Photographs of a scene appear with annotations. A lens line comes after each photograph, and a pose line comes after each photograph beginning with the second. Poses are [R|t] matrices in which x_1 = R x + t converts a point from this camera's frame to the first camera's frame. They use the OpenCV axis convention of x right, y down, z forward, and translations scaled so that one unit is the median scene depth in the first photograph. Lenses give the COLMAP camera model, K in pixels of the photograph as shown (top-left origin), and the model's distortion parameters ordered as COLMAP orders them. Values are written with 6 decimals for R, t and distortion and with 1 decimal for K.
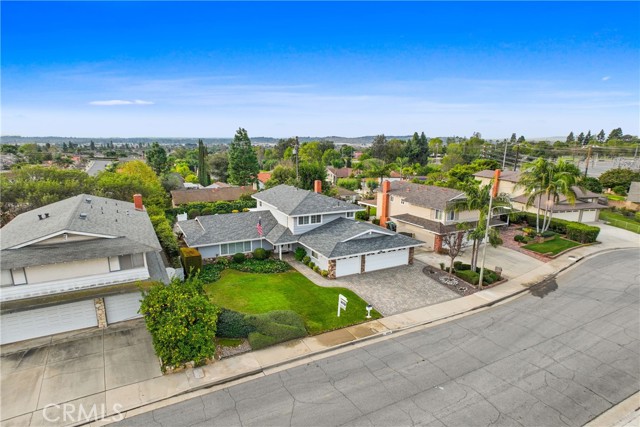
lens RADIAL K [[361.5, 0, 322.9], [0, 361.5, 260.2], [0, 0, 1]] dist [-0.040456, 0.023146]
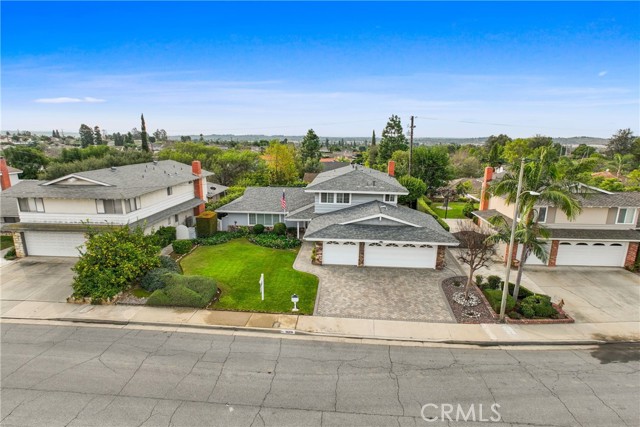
lens RADIAL K [[361.5, 0, 322.9], [0, 361.5, 260.2], [0, 0, 1]] dist [-0.040456, 0.023146]
pose [[0.838546, 0.175278, -0.515866, 0.481536], [-0.174813, 0.983334, 0.049949, -0.002749], [0.516024, 0.048295, 0.855212, 0.280523]]
